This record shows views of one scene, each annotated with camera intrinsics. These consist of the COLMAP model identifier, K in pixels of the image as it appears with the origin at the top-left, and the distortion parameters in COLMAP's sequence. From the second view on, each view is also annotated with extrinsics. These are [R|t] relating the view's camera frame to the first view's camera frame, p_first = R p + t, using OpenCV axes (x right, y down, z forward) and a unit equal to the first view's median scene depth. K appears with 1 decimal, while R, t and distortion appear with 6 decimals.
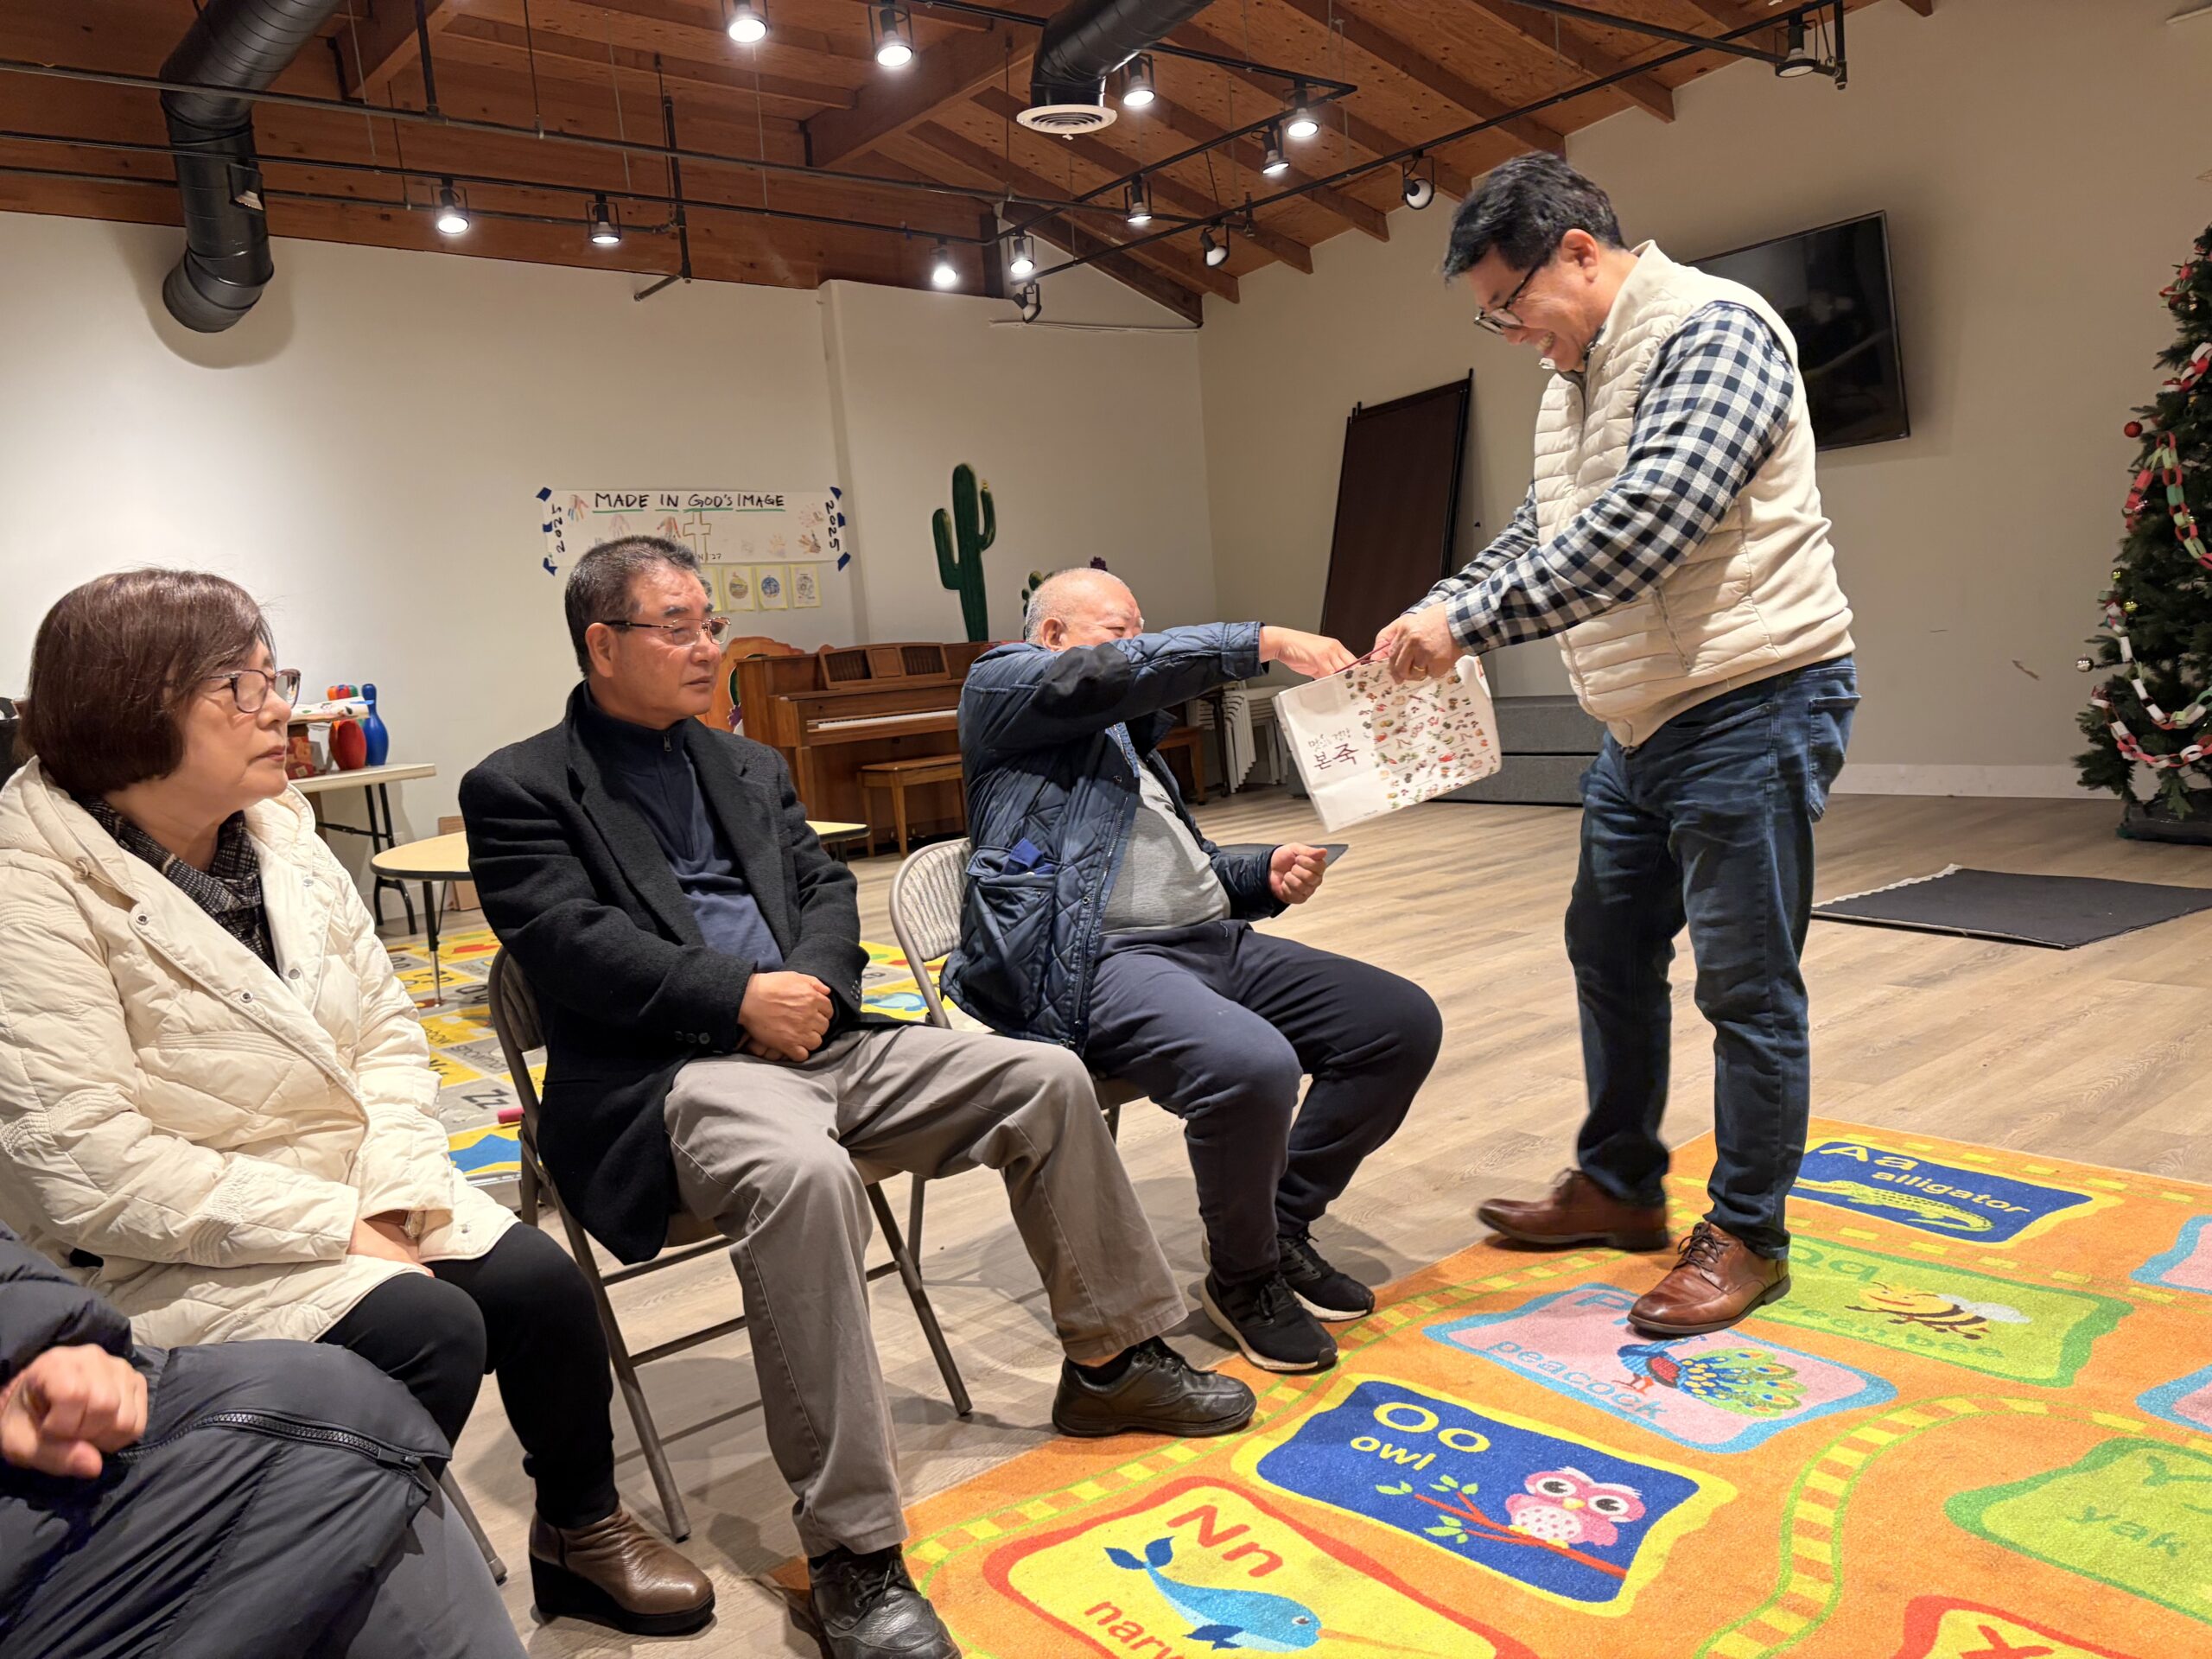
lens RADIAL K [[1651.1, 0, 1101.3], [0, 1651.1, 825.6], [0, 0, 1]] dist [0.045925, -0.043839]
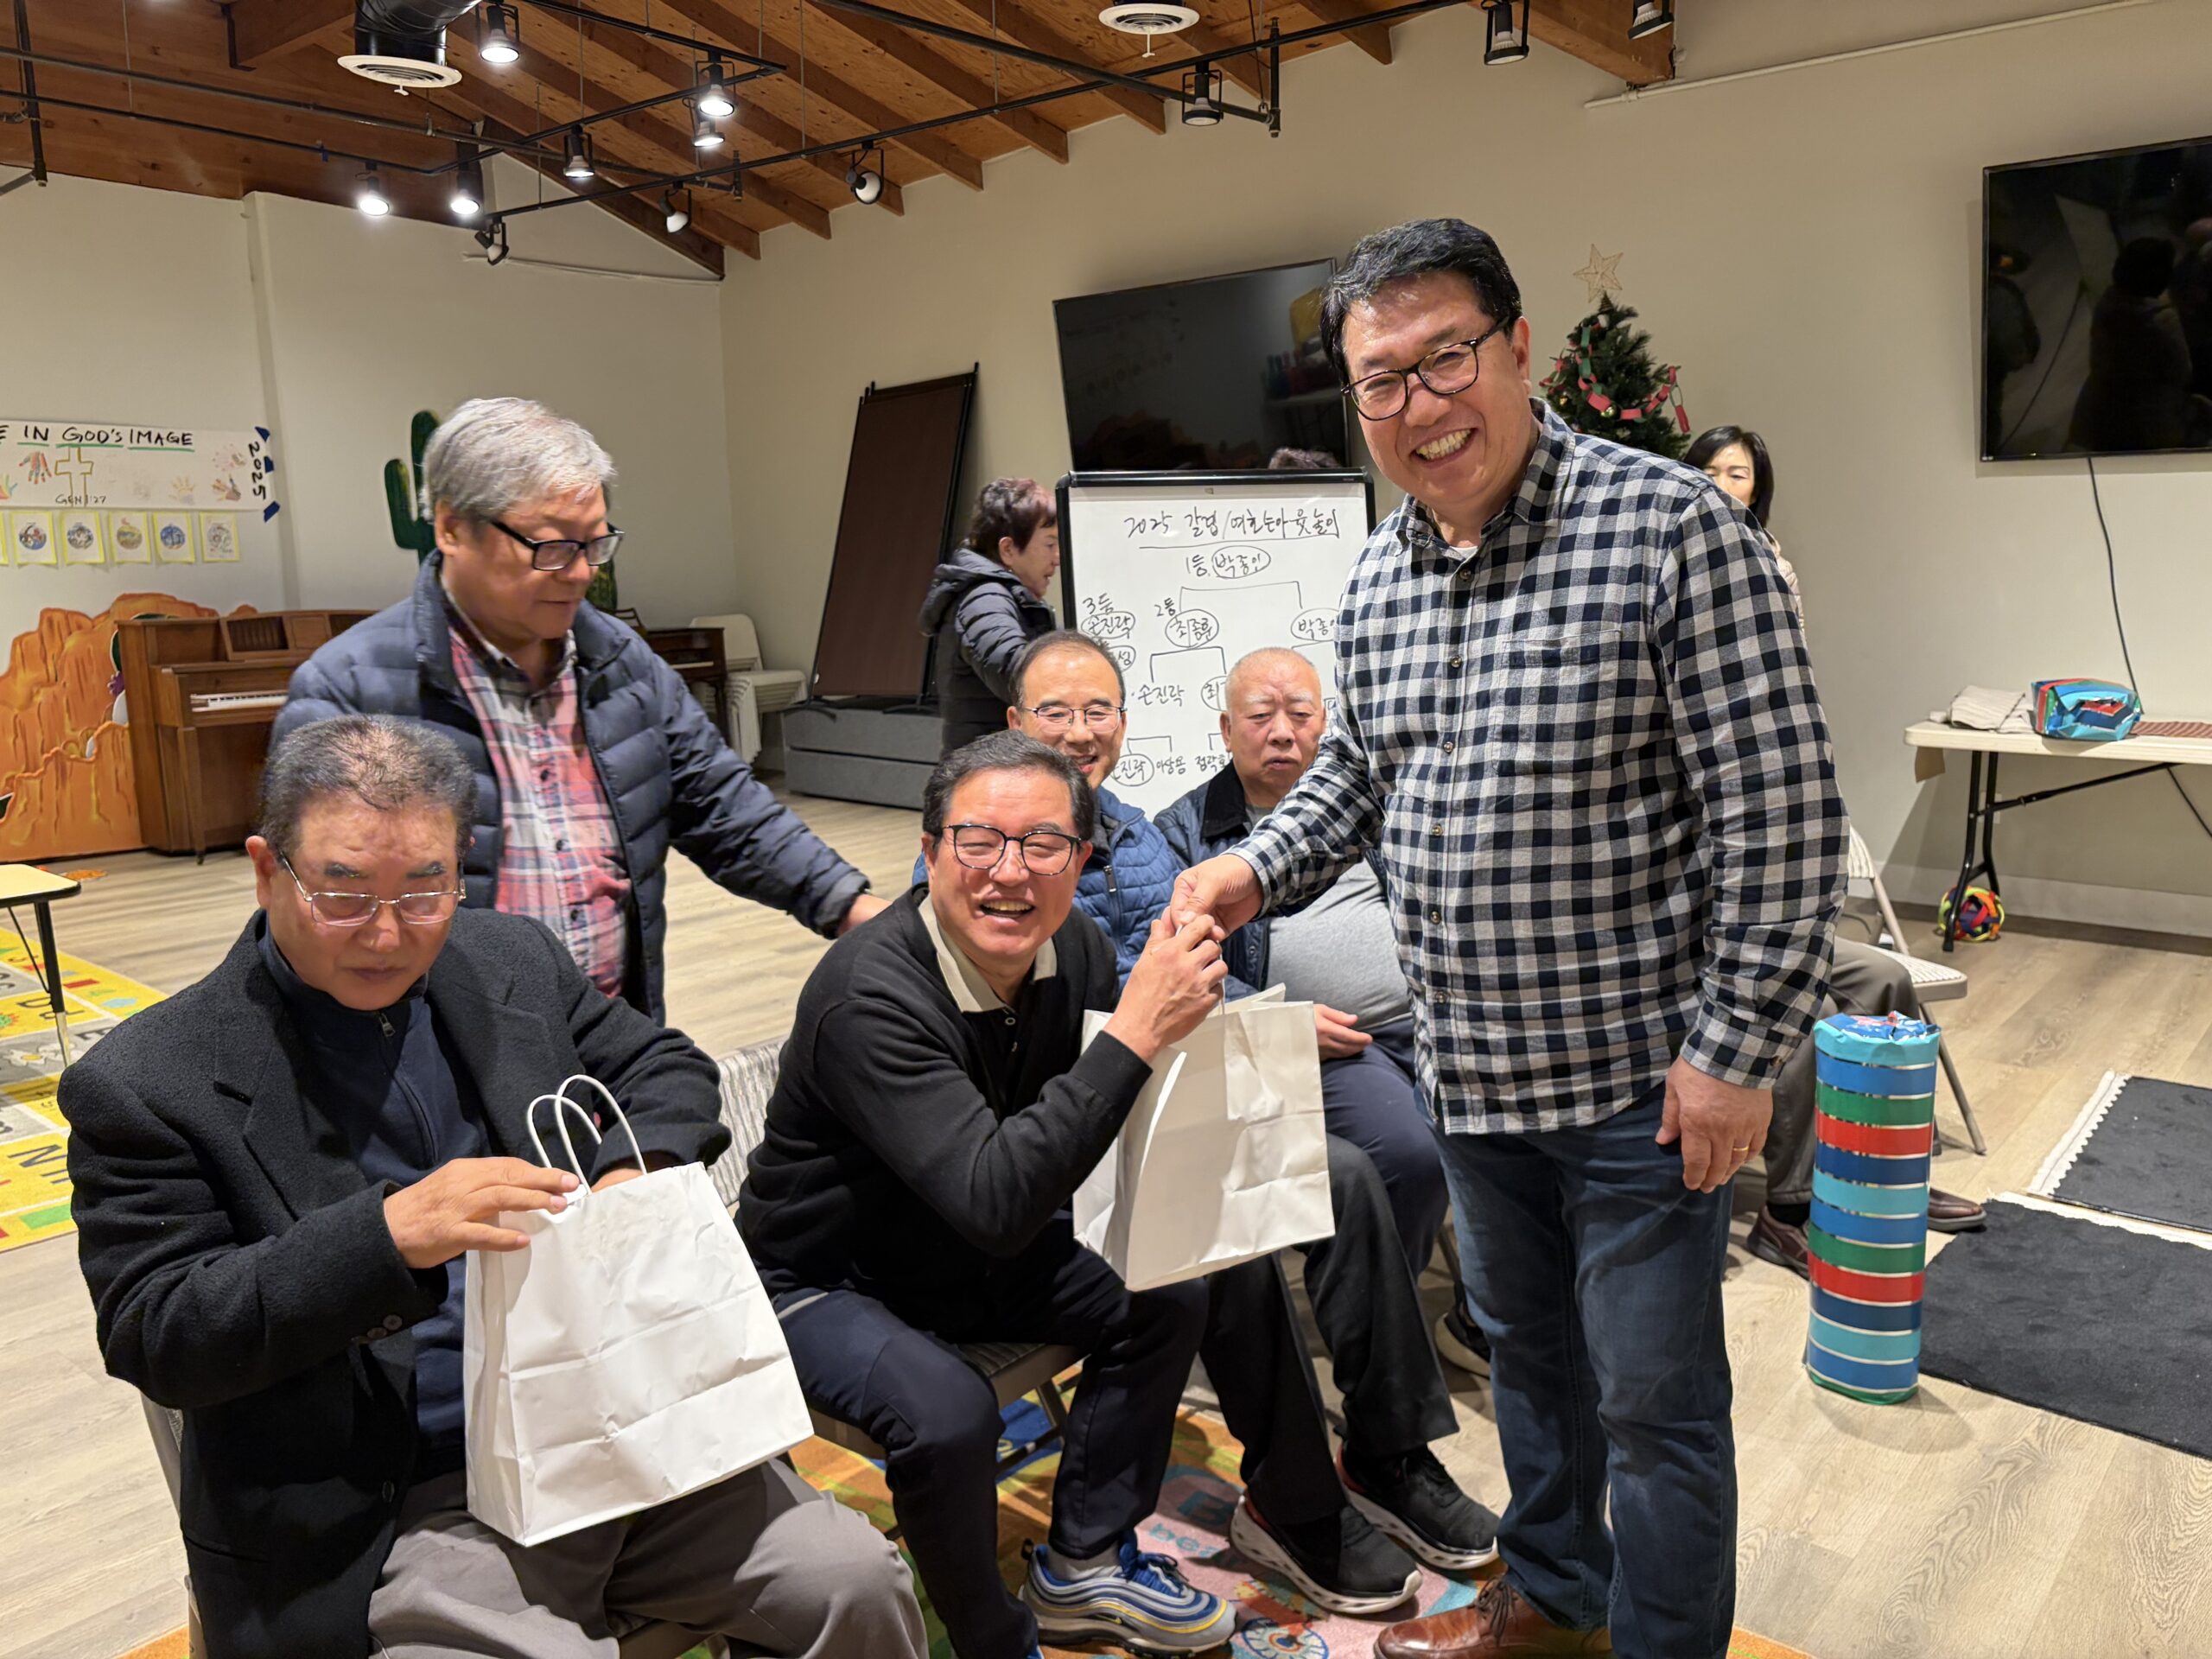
lens RADIAL K [[1645.3, 0, 1105.7], [0, 1645.3, 832.8], [0, 0, 1]] dist [0.061196, -0.069623]
pose [[0.981142, 0.036631, 0.189785, 0.128803], [-0.047119, 0.997584, 0.051048, -0.056347], [-0.187456, -0.059028, 0.980498, 0.023989]]
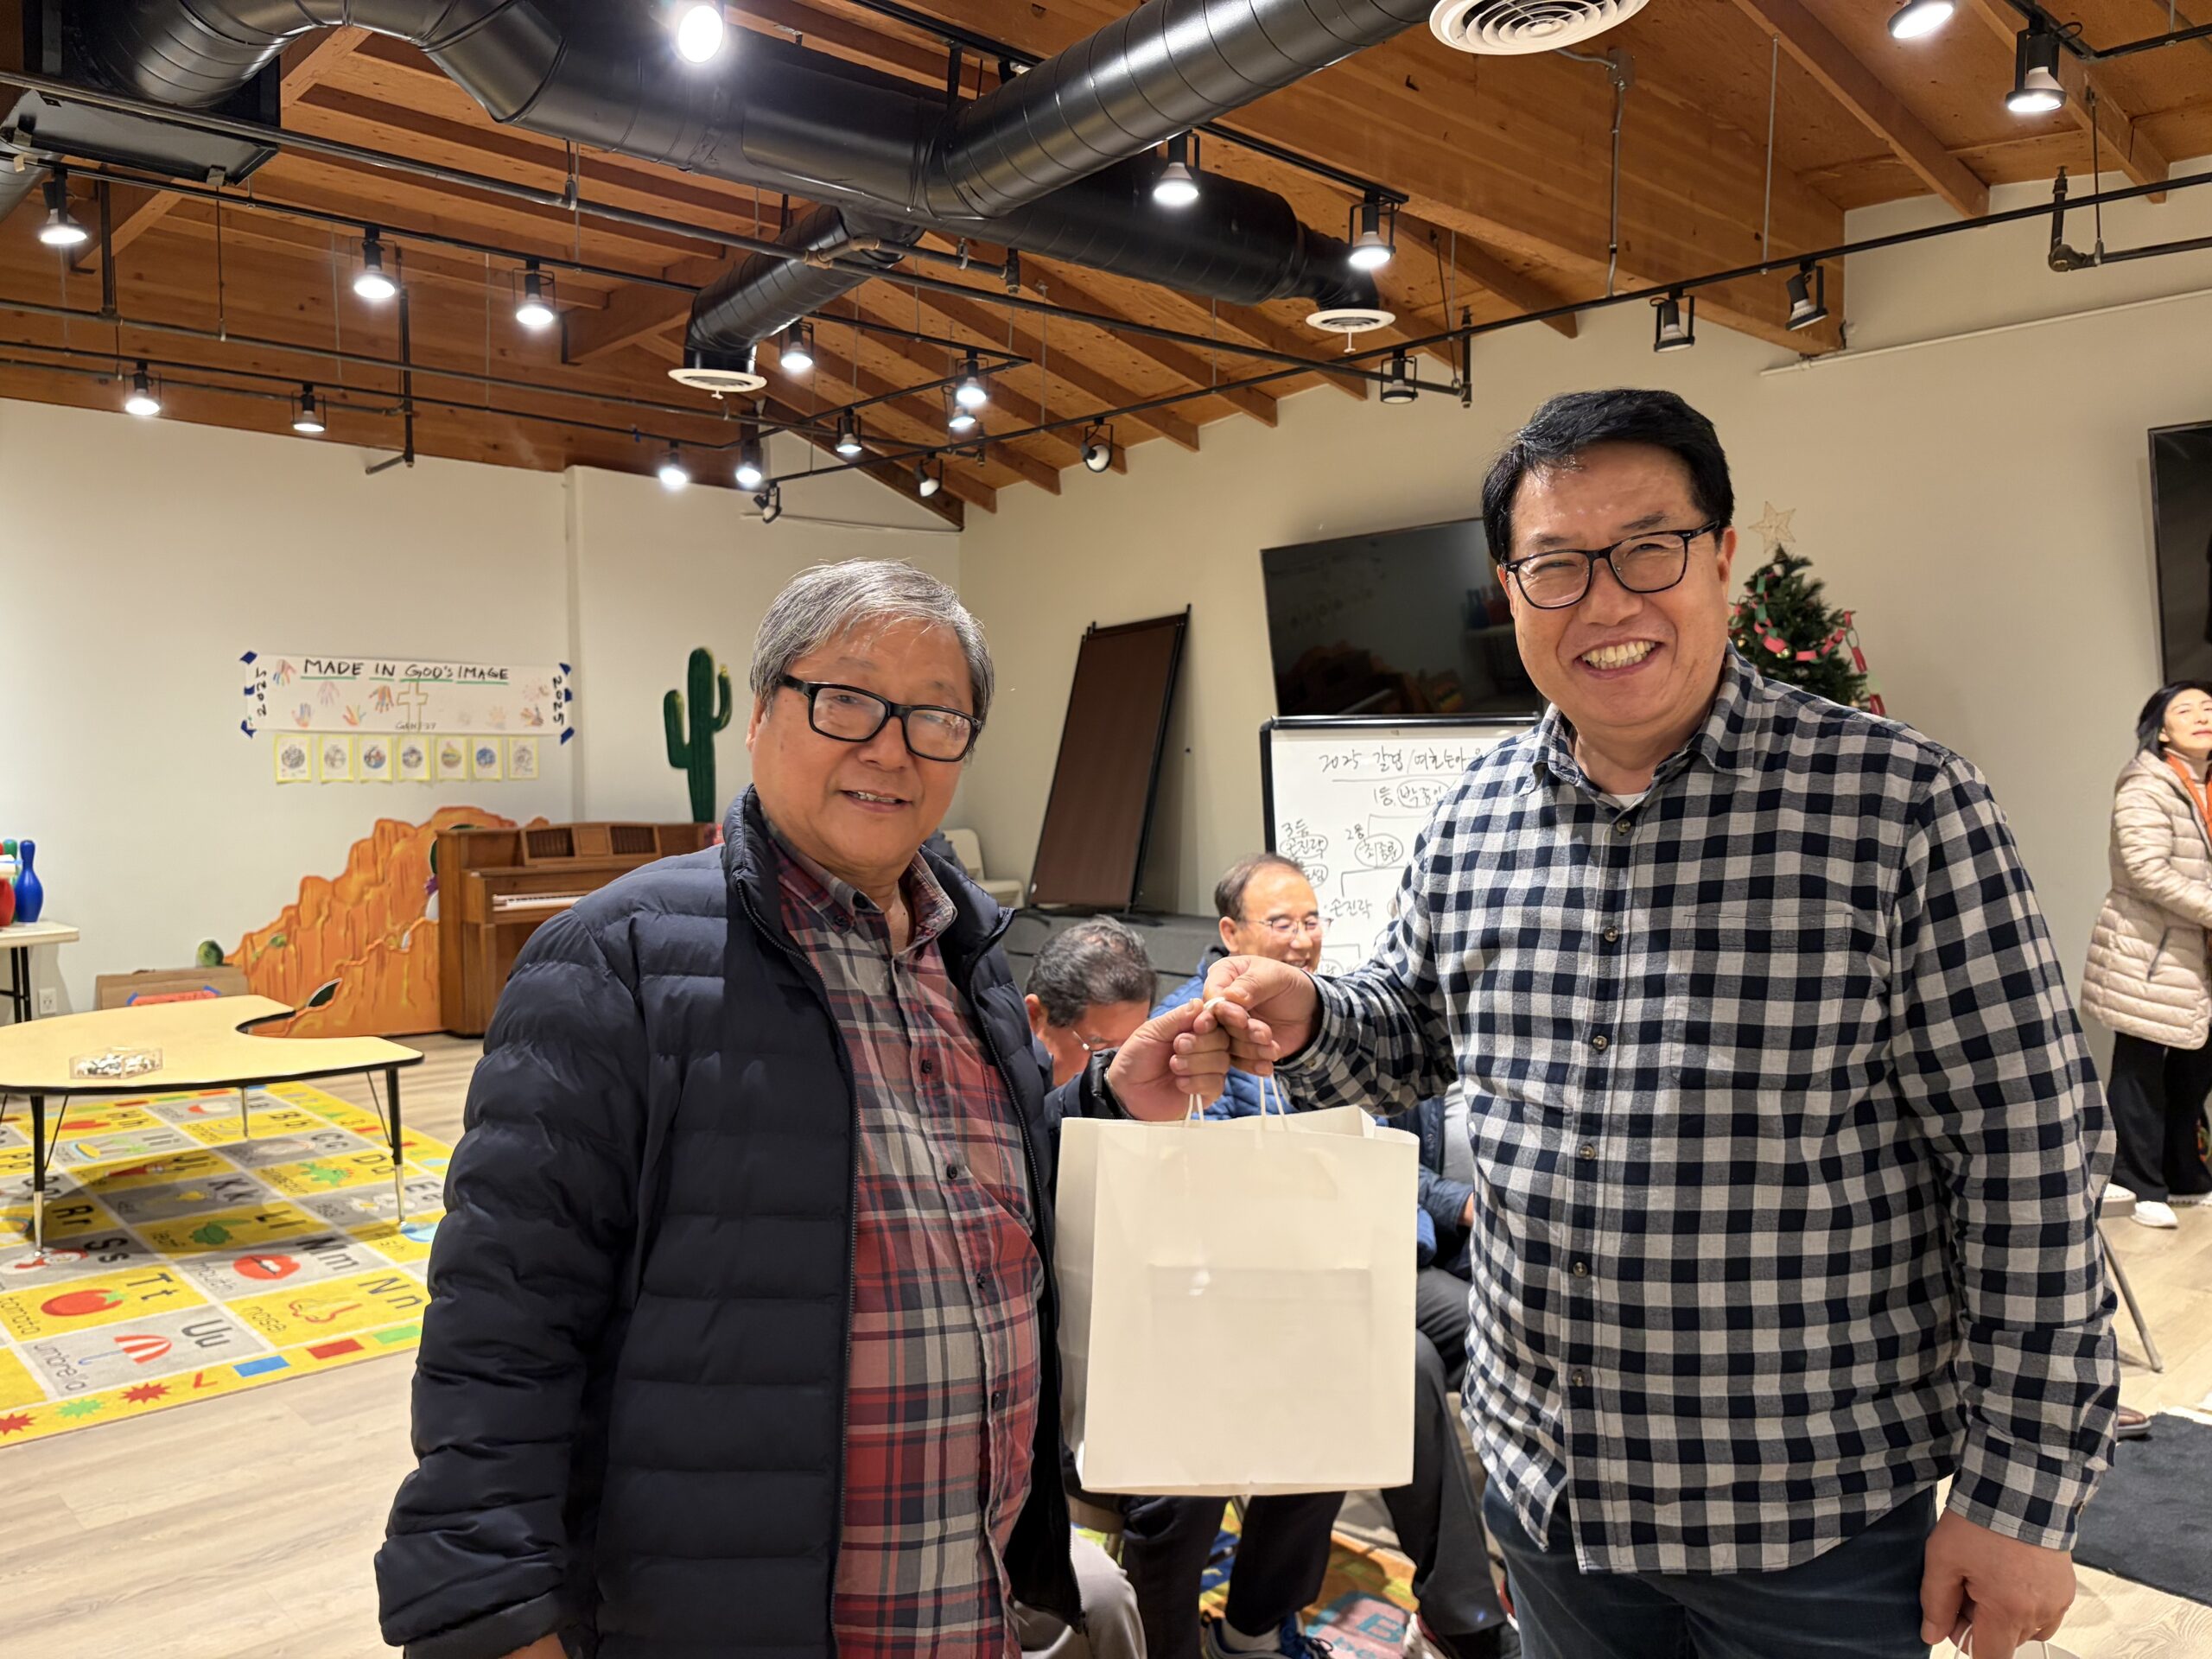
lens RADIAL K [[1645.3, 0, 1105.7], [0, 1645.3, 832.8], [0, 0, 1]] dist [0.061196, -0.069623]
pose [[0.995316, 0.073407, 0.062903, 0.119572], [-0.068926, 0.995115, -0.070674, -0.054066], [-0.067783, 0.066007, 0.995514, -0.031020]]
